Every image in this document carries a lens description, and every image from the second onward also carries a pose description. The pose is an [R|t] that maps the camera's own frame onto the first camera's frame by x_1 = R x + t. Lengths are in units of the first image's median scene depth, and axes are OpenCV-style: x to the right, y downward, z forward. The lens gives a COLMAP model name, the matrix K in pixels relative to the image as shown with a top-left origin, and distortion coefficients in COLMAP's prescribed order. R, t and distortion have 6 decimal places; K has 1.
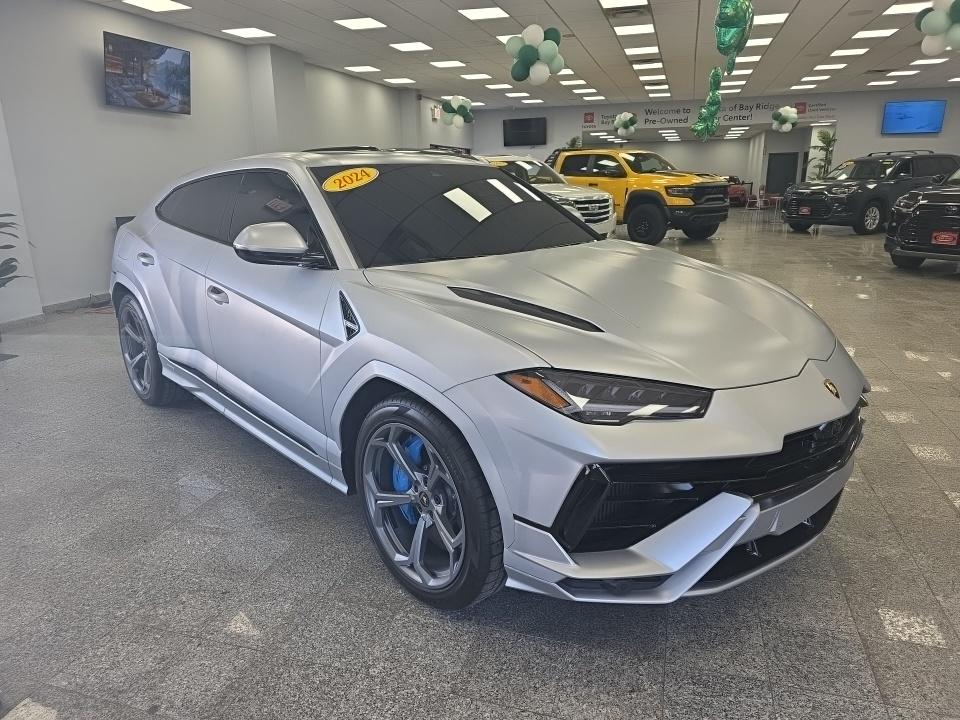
lens RADIAL K [[640.4, 0, 480.0], [0, 640.4, 360.0], [0, 0, 1]] dist [0.041837, -0.044884]
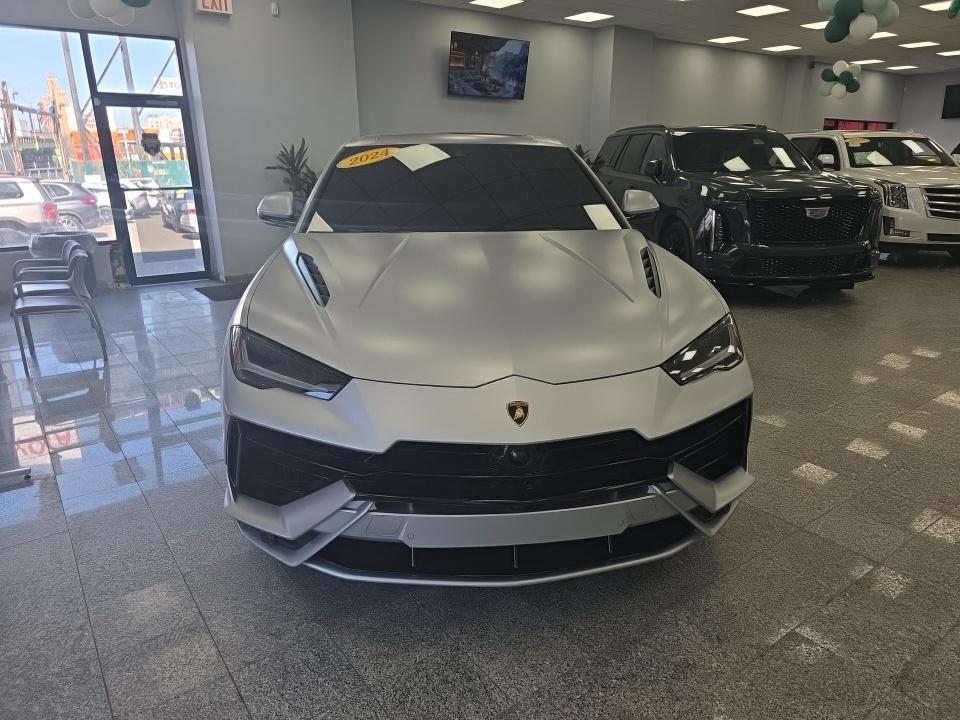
lens RADIAL K [[653.6, 0, 503.7], [0, 653.6, 359.9], [0, 0, 1]] dist [0.043540, -0.025380]
pose [[0.810207, 0.183224, -0.556770, 0.173582], [-0.169940, 0.982517, 0.076035, -0.015157], [0.560968, 0.033013, 0.827179, 0.045035]]
